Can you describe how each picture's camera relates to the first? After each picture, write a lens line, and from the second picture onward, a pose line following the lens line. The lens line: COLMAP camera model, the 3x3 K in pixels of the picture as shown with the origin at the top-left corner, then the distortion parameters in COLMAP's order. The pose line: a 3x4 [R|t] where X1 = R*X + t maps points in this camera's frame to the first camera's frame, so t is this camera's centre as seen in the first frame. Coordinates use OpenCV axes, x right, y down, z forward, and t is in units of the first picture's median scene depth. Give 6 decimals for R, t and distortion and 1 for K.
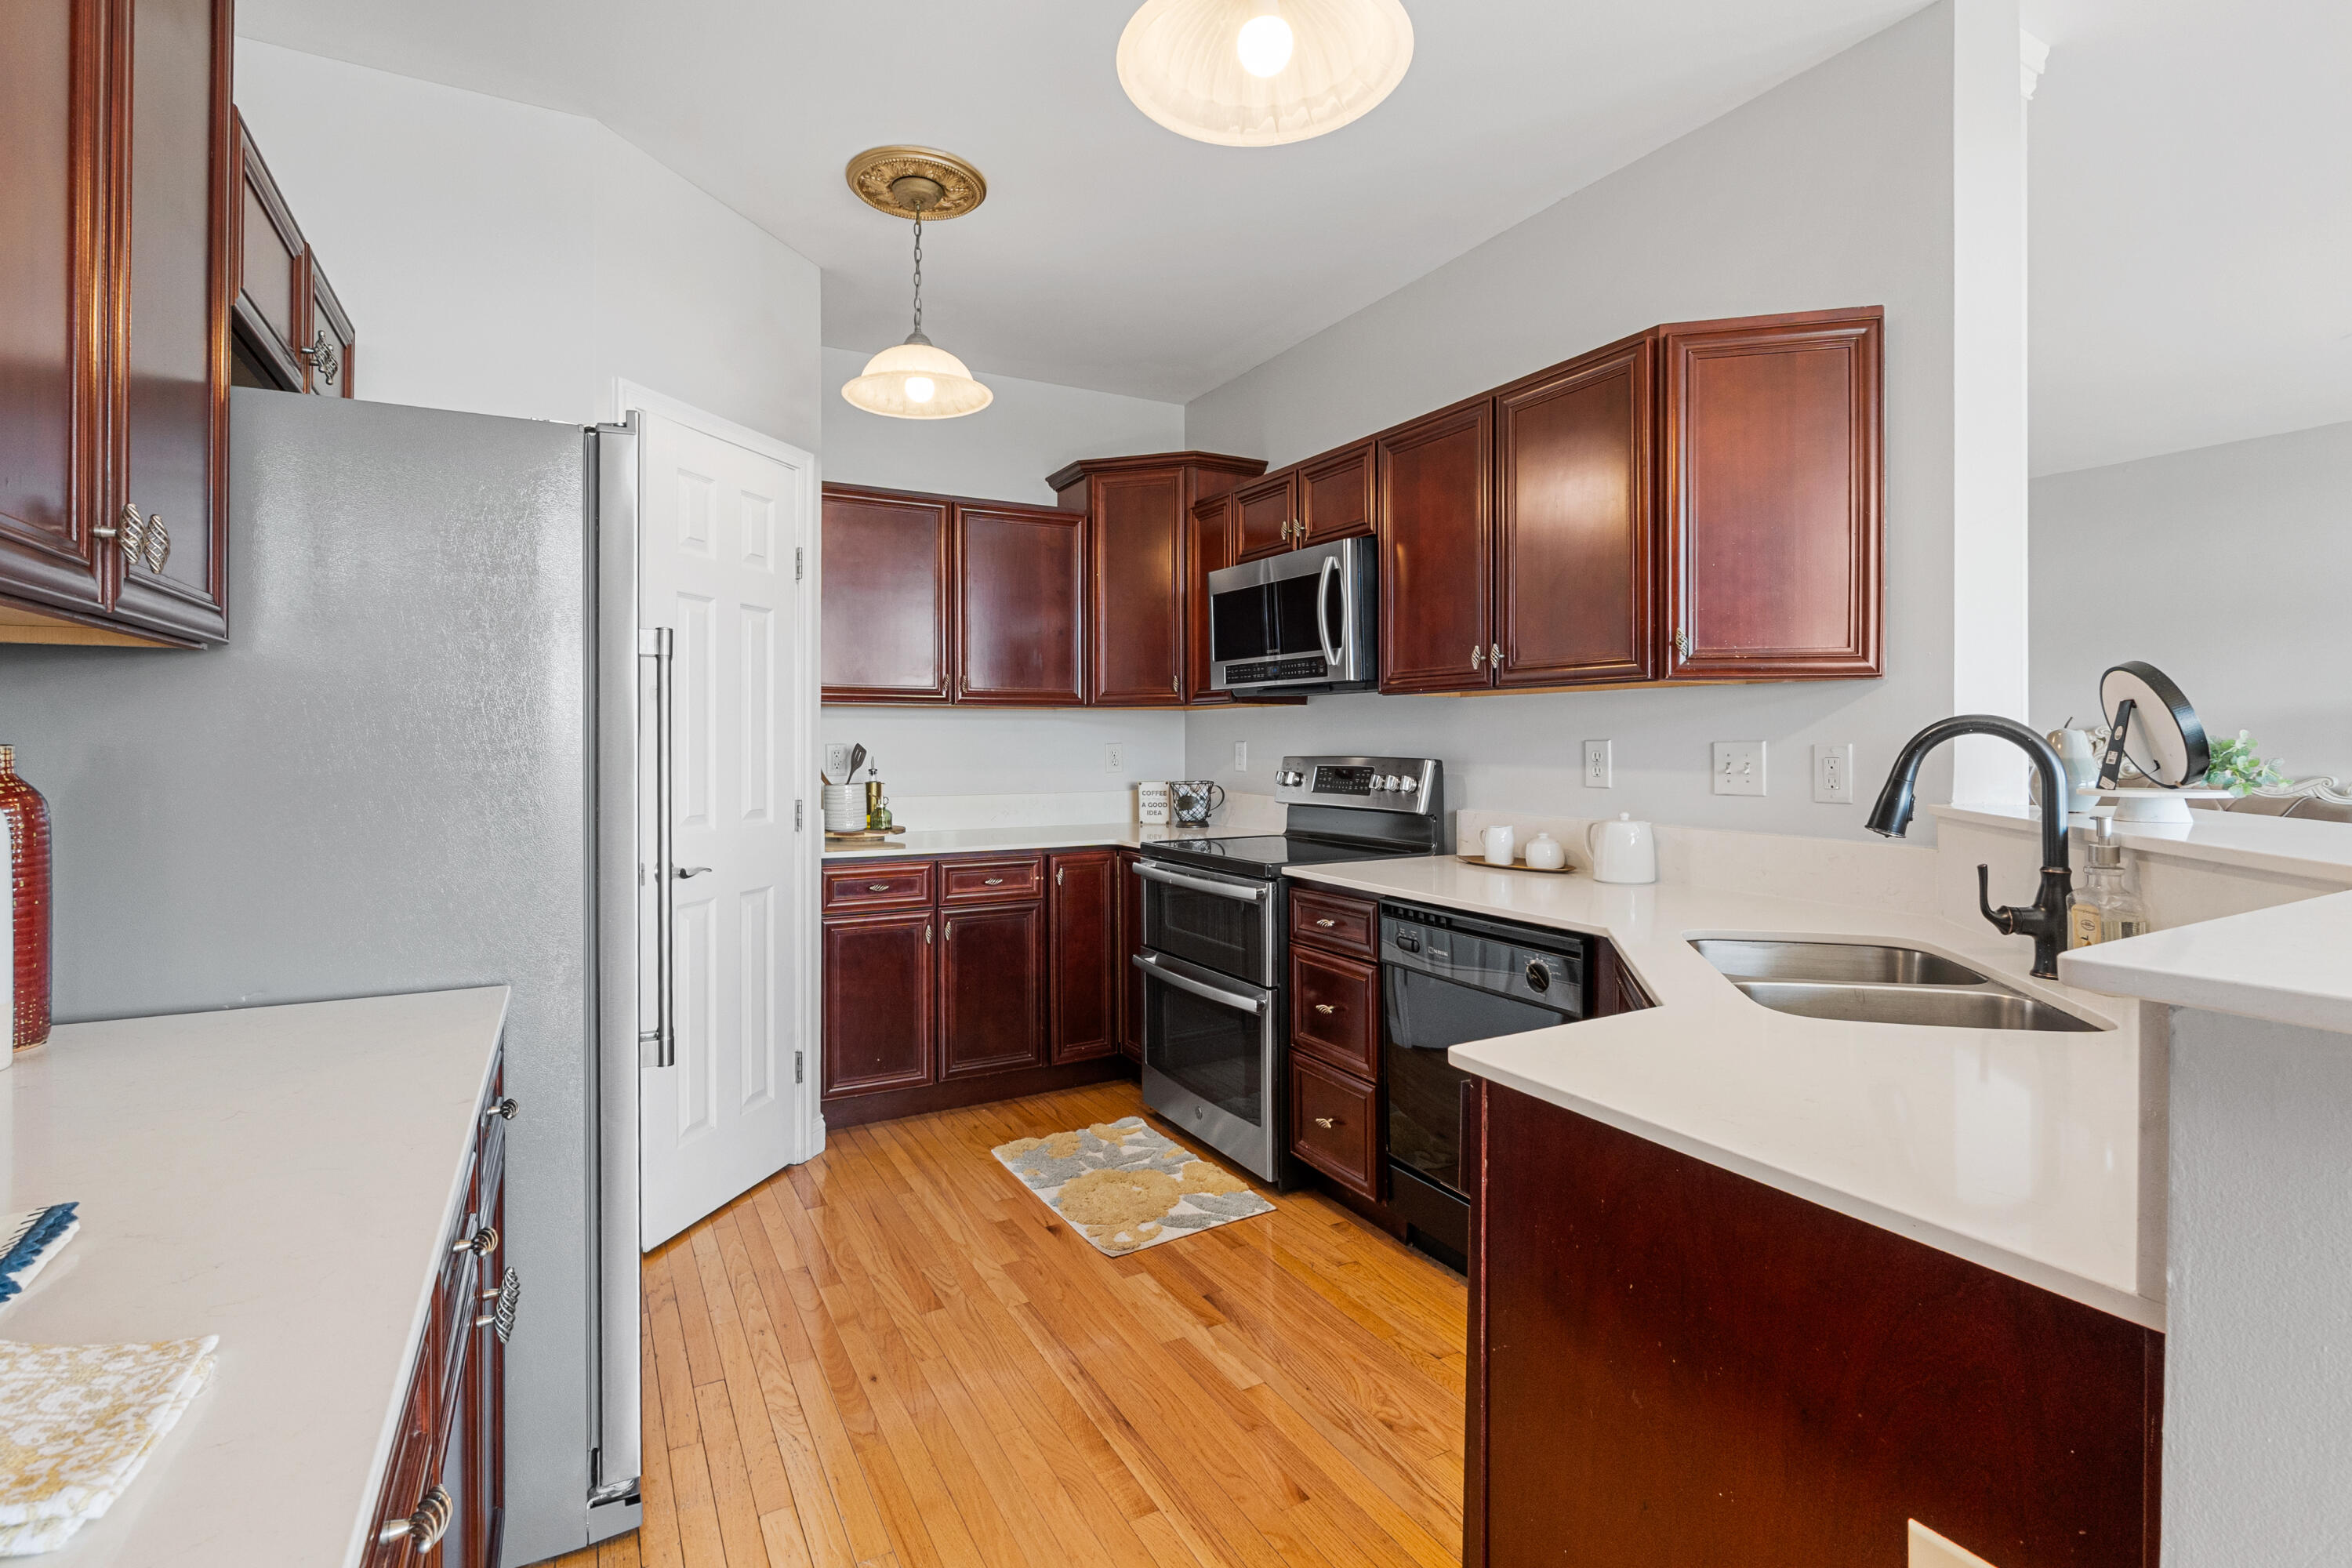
lens RADIAL K [[1071.8, 0, 1185.4], [0, 1071.8, 751.6], [0, 0, 1]] dist [-0.015578, 0.002655]
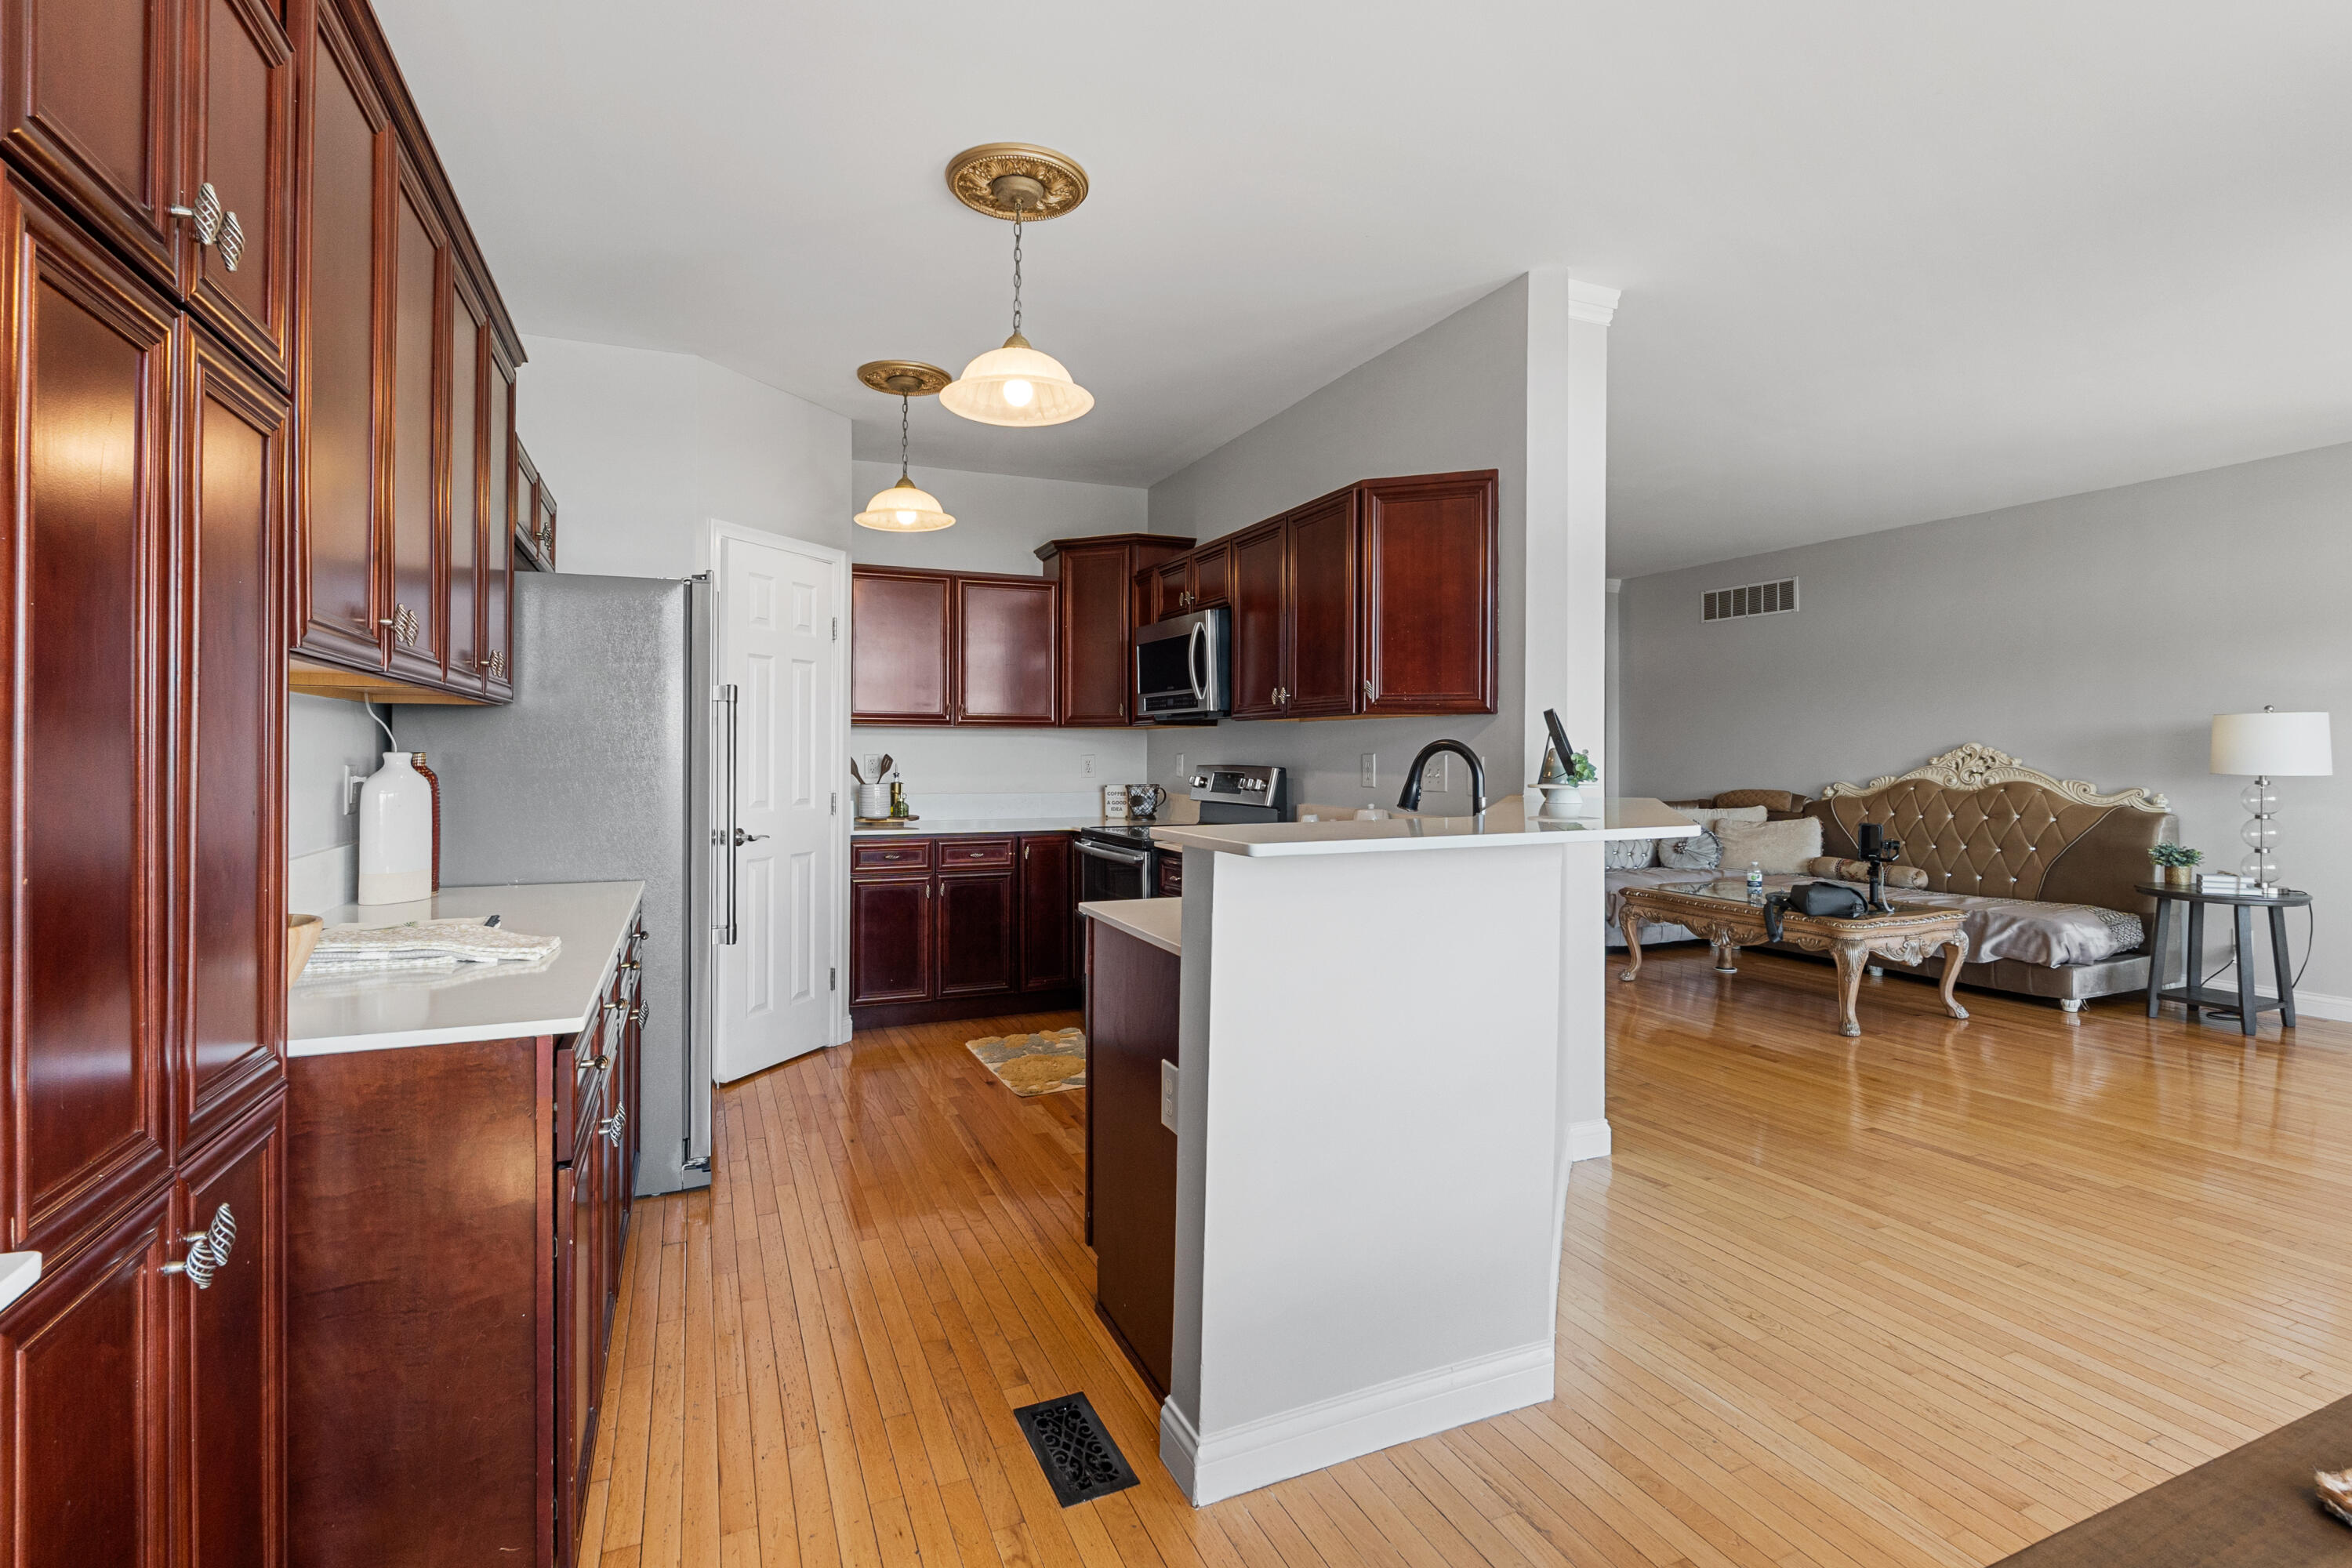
lens RADIAL K [[1071.8, 0, 1179.5], [0, 1071.8, 762.5], [0, 0, 1]] dist [-0.015578, 0.002655]
pose [[0.995345, 0.004406, -0.096271, 0.238272], [-0.004535, 0.999989, -0.001125, 0.003422], [0.096265, 0.001556, 0.995354, -0.385223]]
